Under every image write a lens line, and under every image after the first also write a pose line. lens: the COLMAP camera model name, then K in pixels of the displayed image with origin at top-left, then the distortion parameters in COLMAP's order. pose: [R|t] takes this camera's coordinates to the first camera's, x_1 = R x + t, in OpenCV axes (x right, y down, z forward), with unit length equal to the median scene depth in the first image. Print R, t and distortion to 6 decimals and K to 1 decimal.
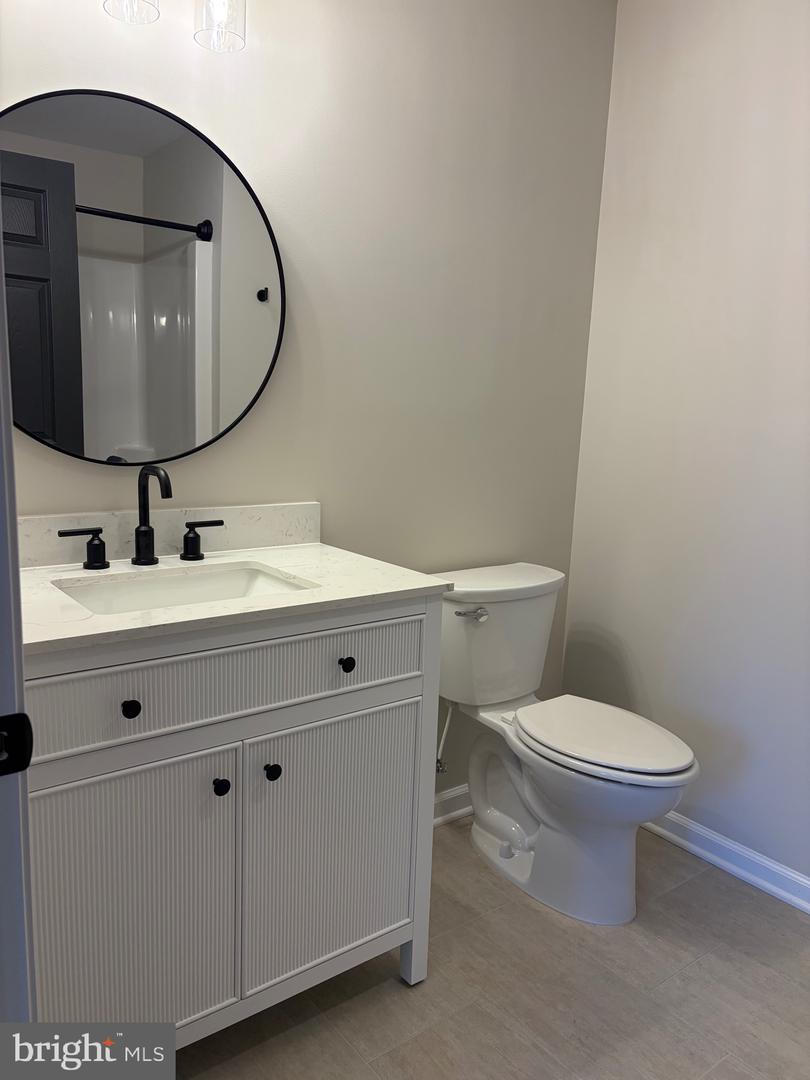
lens RADIAL K [[813.0, 0, 405.2], [0, 813.0, 542.1], [0, 0, 1]] dist [0.025180, -0.015139]
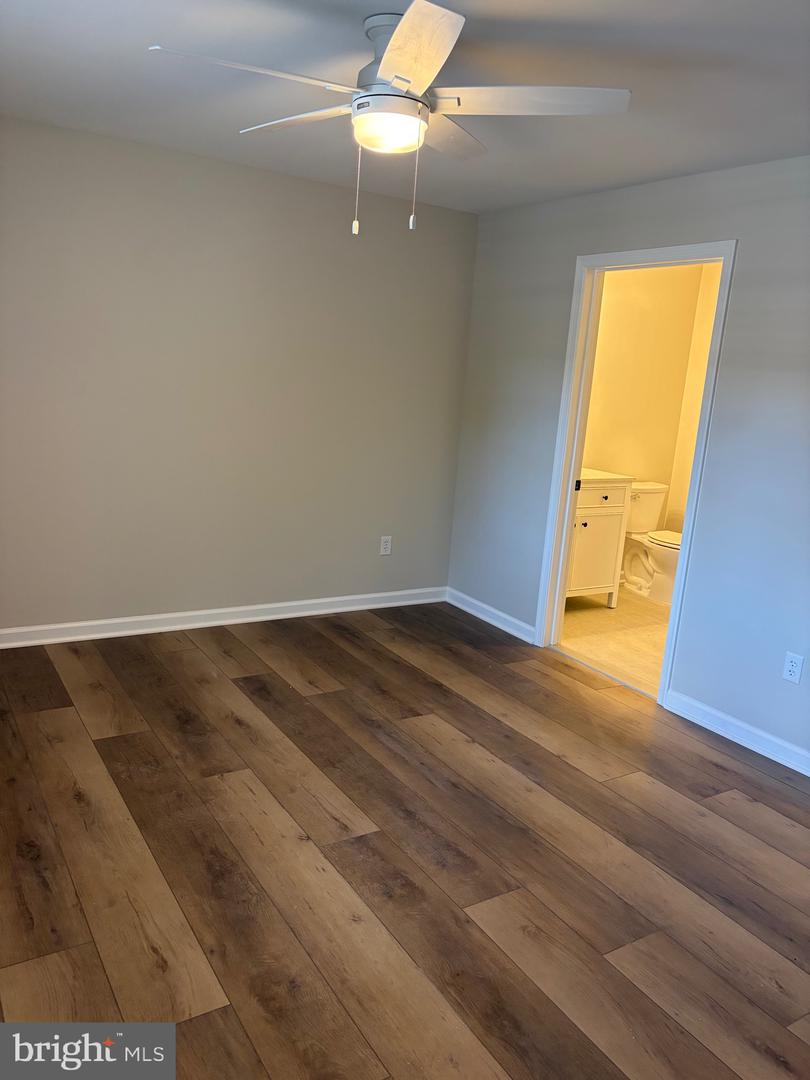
lens RADIAL K [[813.0, 0, 405.2], [0, 813.0, 539.1], [0, 0, 1]] dist [0.025180, -0.015139]
pose [[0.993434, 0.067370, -0.092463, -0.396420], [-0.064468, 0.997339, 0.034029, 0.179168], [0.094510, -0.027845, 0.995134, -1.695565]]
